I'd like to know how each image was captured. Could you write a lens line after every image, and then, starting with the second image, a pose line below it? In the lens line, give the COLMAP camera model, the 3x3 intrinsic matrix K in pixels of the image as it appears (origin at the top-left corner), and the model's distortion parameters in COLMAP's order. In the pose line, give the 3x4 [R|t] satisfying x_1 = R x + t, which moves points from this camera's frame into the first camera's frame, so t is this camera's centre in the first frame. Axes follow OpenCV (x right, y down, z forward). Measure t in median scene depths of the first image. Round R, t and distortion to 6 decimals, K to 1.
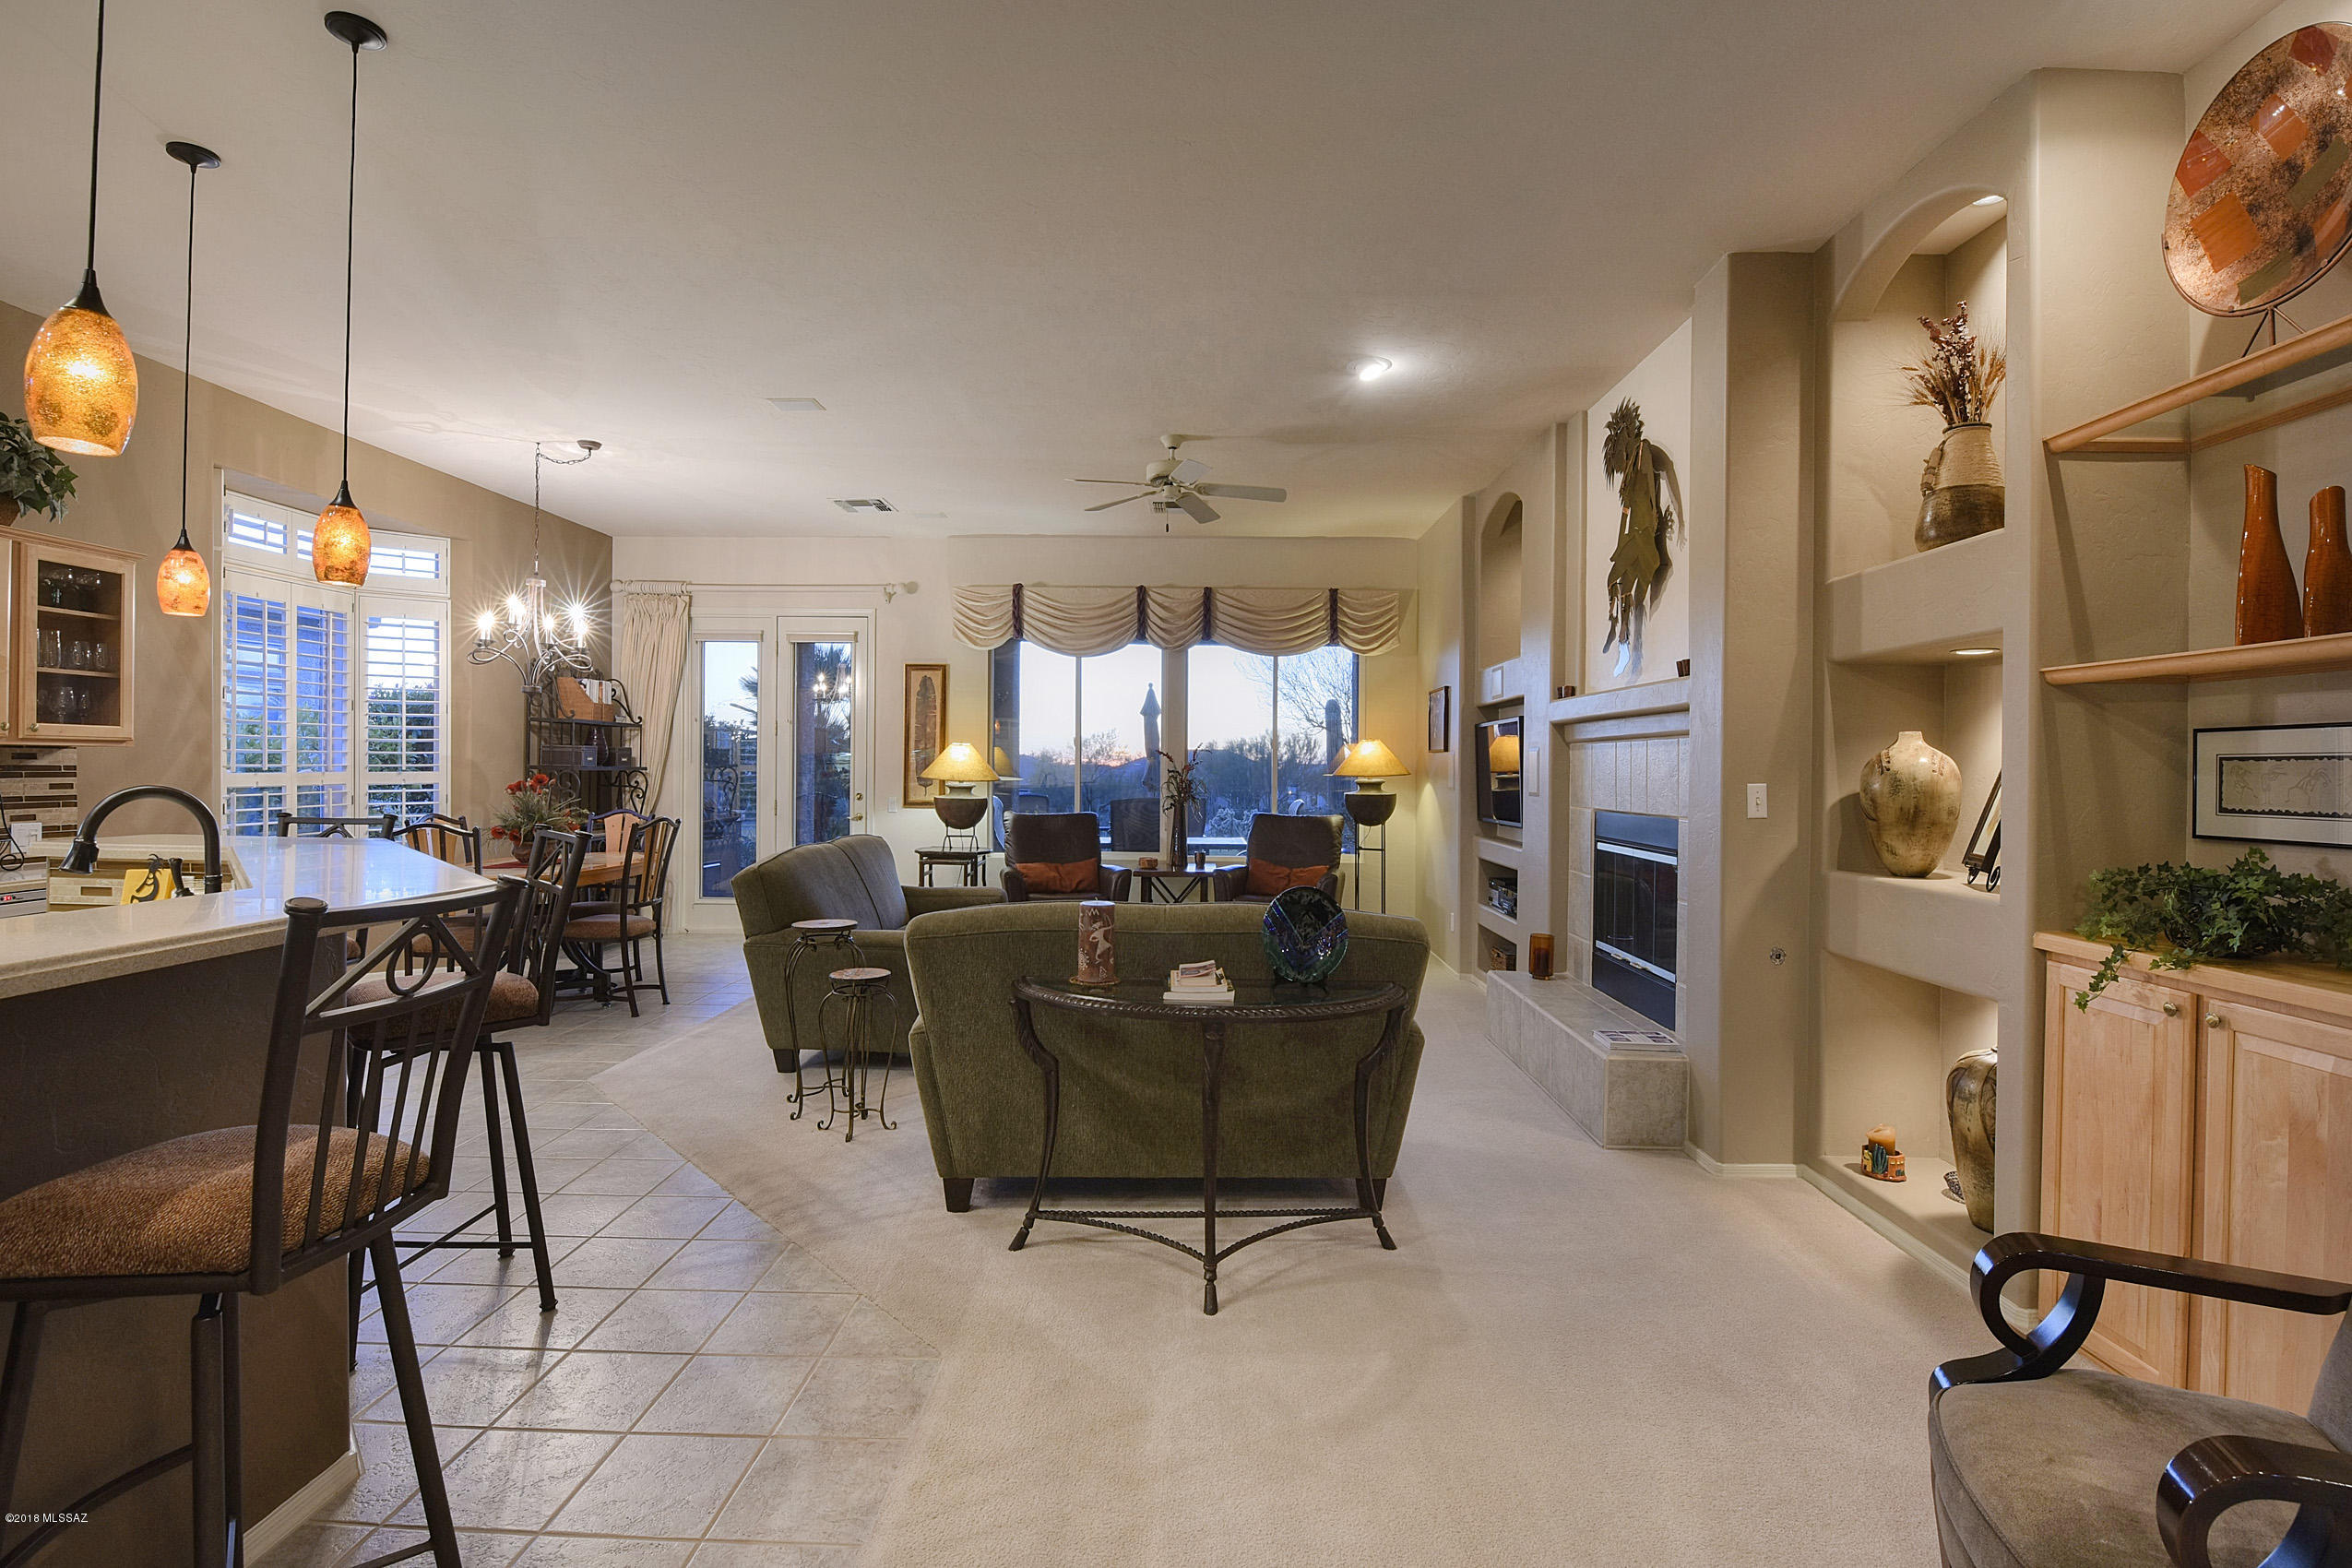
lens RADIAL K [[1109.4, 0, 1166.5], [0, 1109.4, 775.5], [0, 0, 1]] dist [-0.010122, -0.000020]
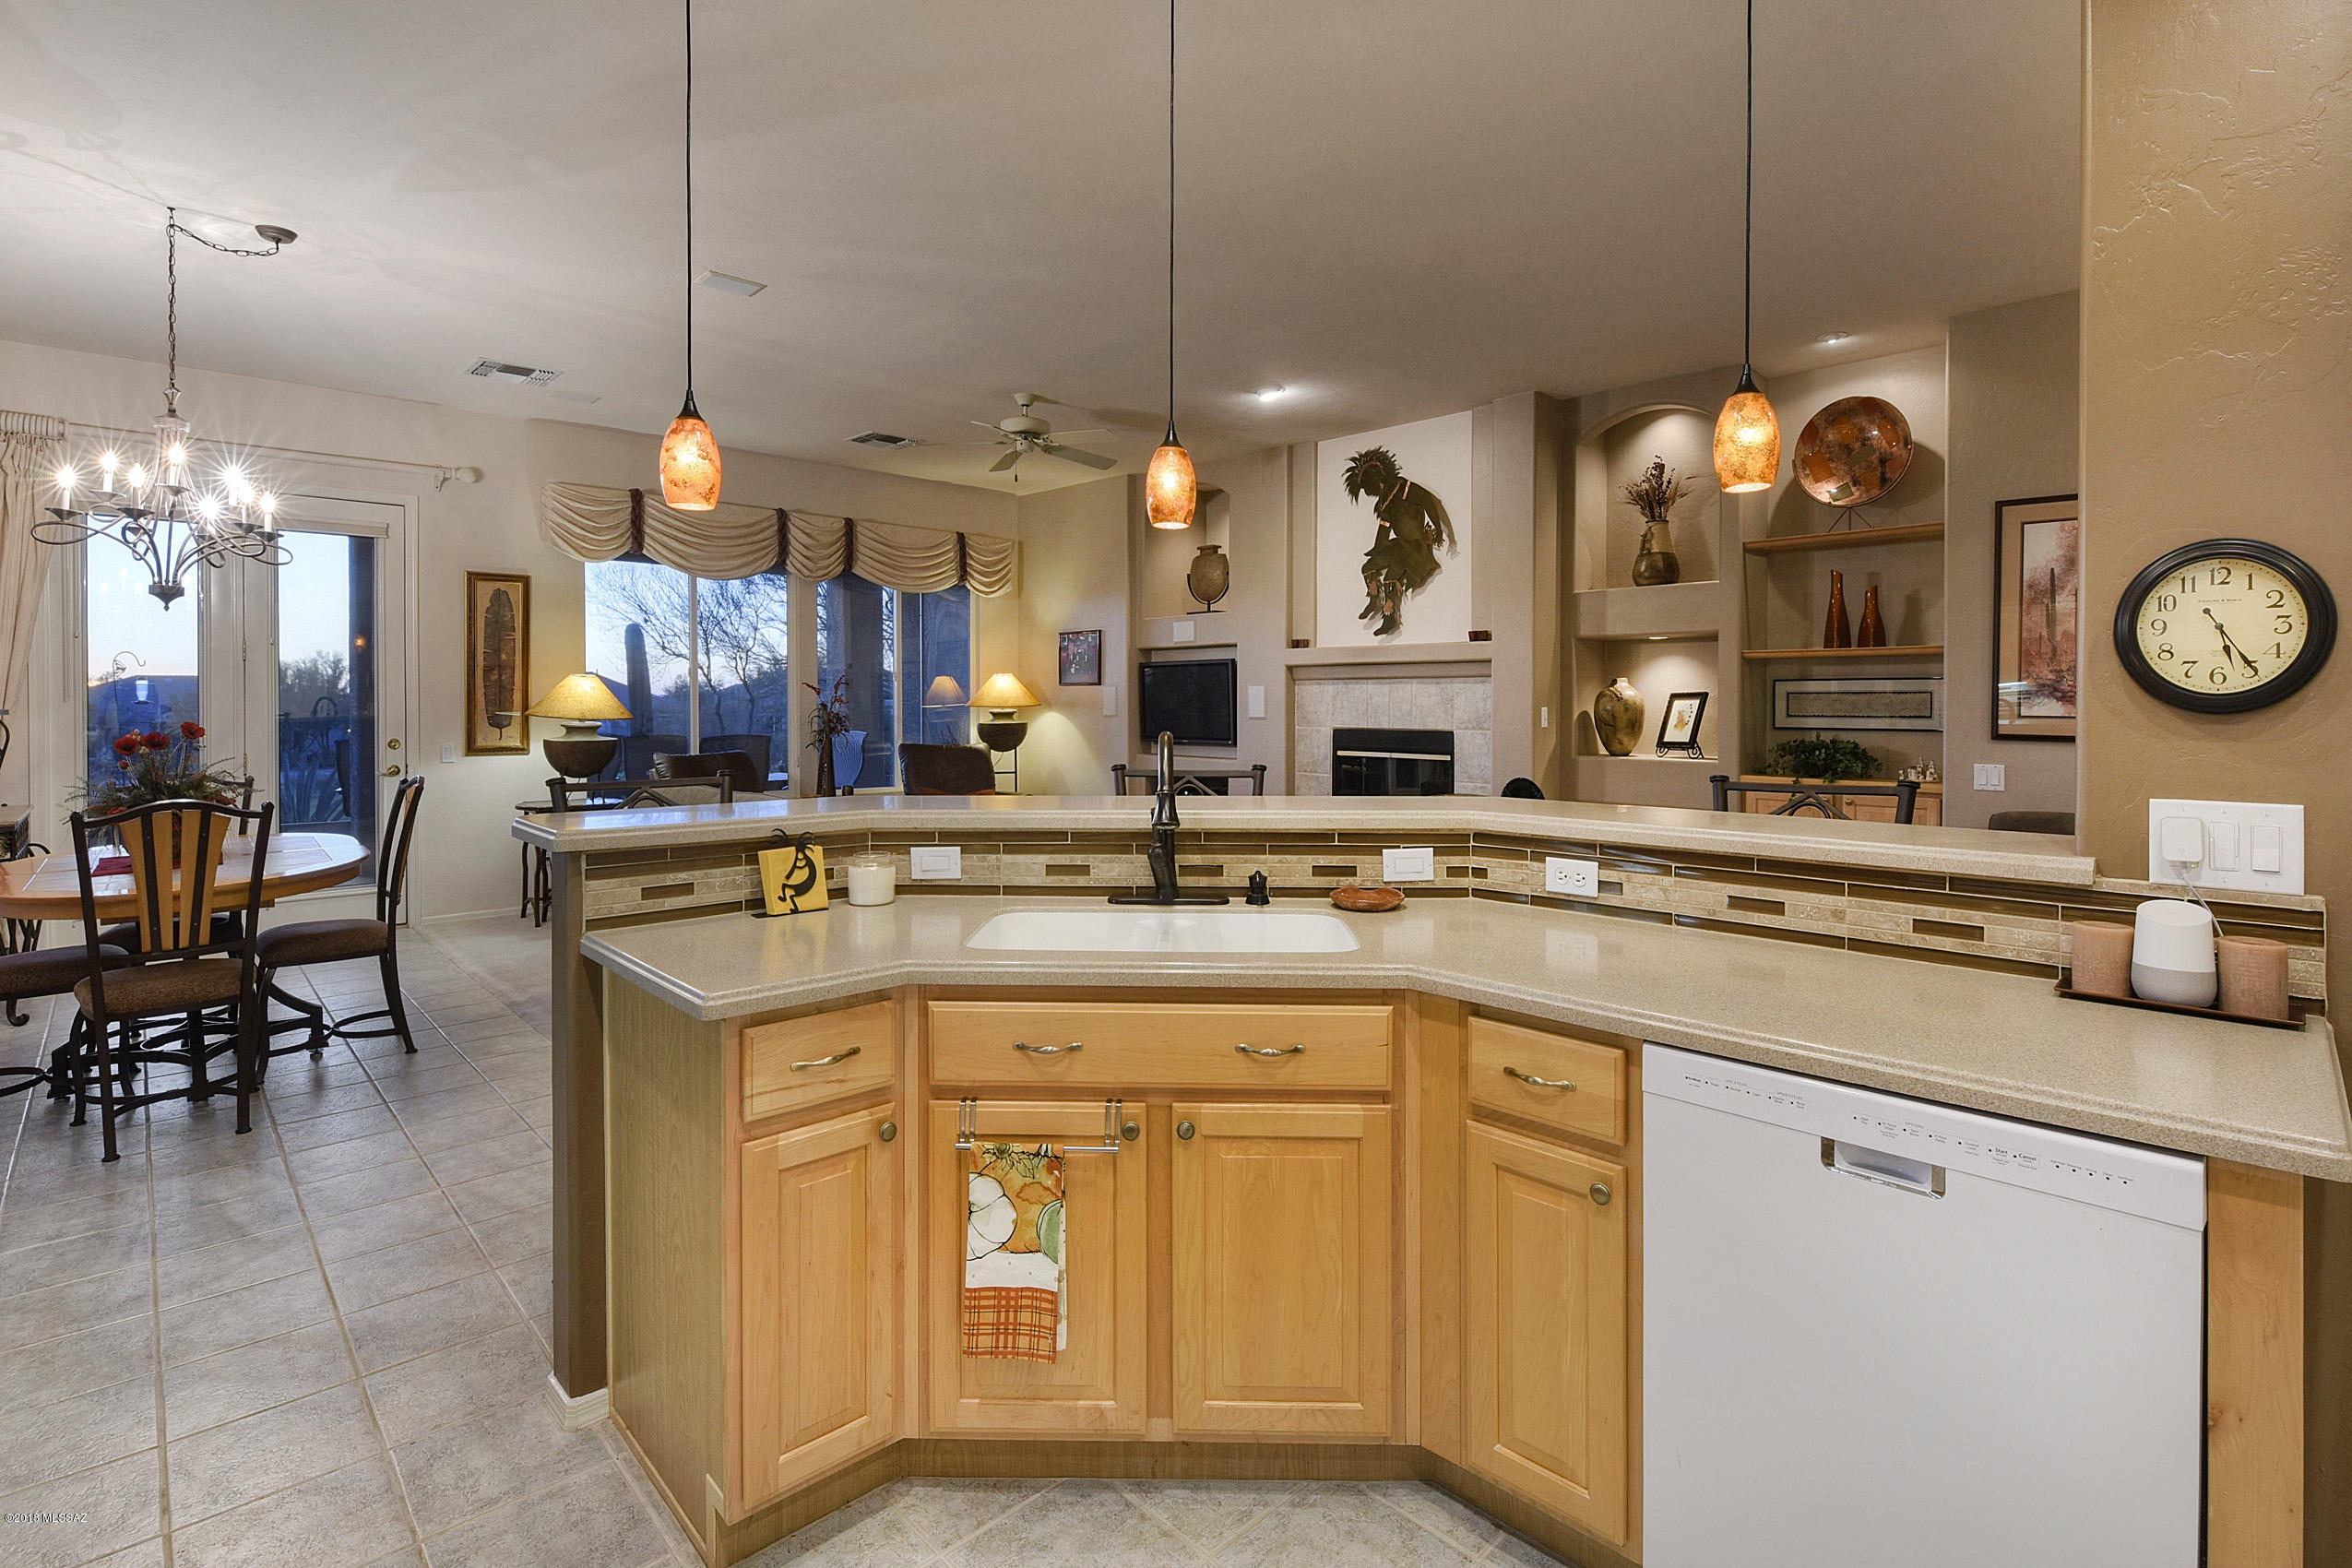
lens RADIAL K [[1128.3, 0, 1176.8], [0, 1128.3, 712.5], [0, 0, 1]] dist [-0.004043, -0.000580]
pose [[0.688984, -0.018317, 0.724545, -0.778412], [0.011967, 0.999832, 0.013897, -0.011010], [-0.724678, -0.000904, 0.689087, 0.150331]]
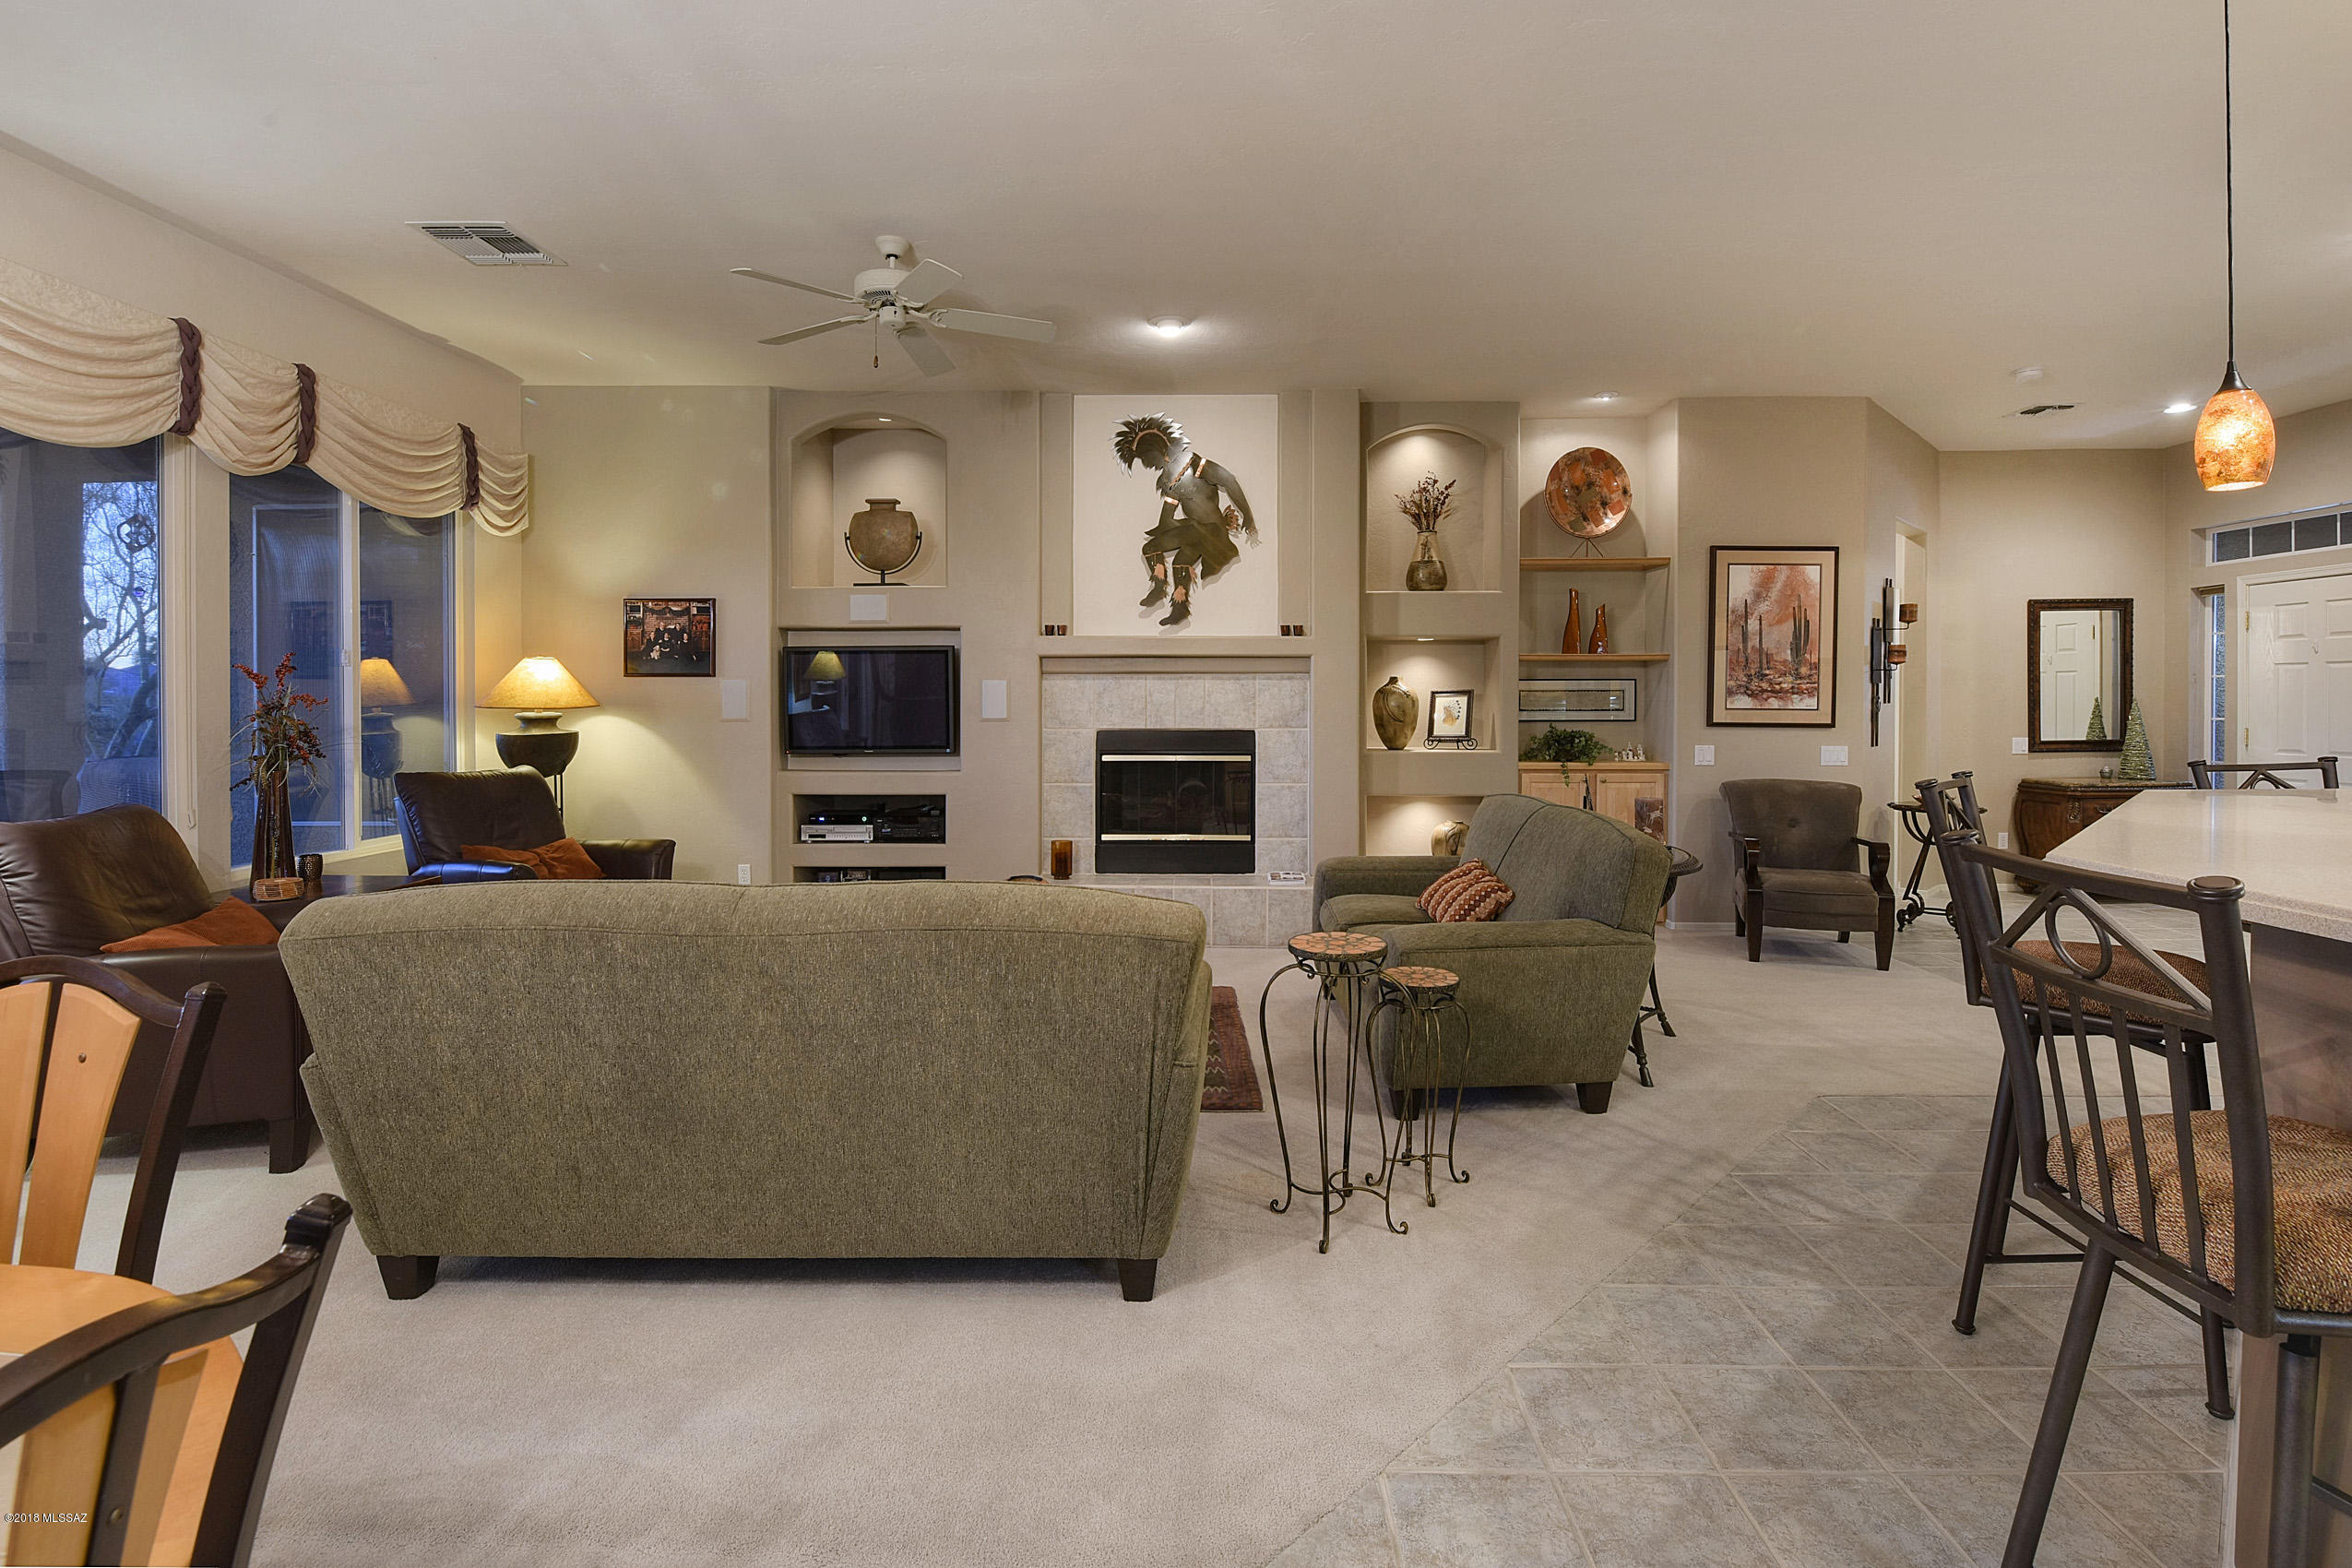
lens RADIAL K [[1082.1, 0, 1161.7], [0, 1082.1, 709.4], [0, 0, 1]] dist [-0.000593, -0.014156]
pose [[-0.033620, -0.021192, 0.999210, -0.794450], [0.007663, 0.999740, 0.021461, -0.016187], [-0.999405, 0.008378, -0.033449, 0.950053]]
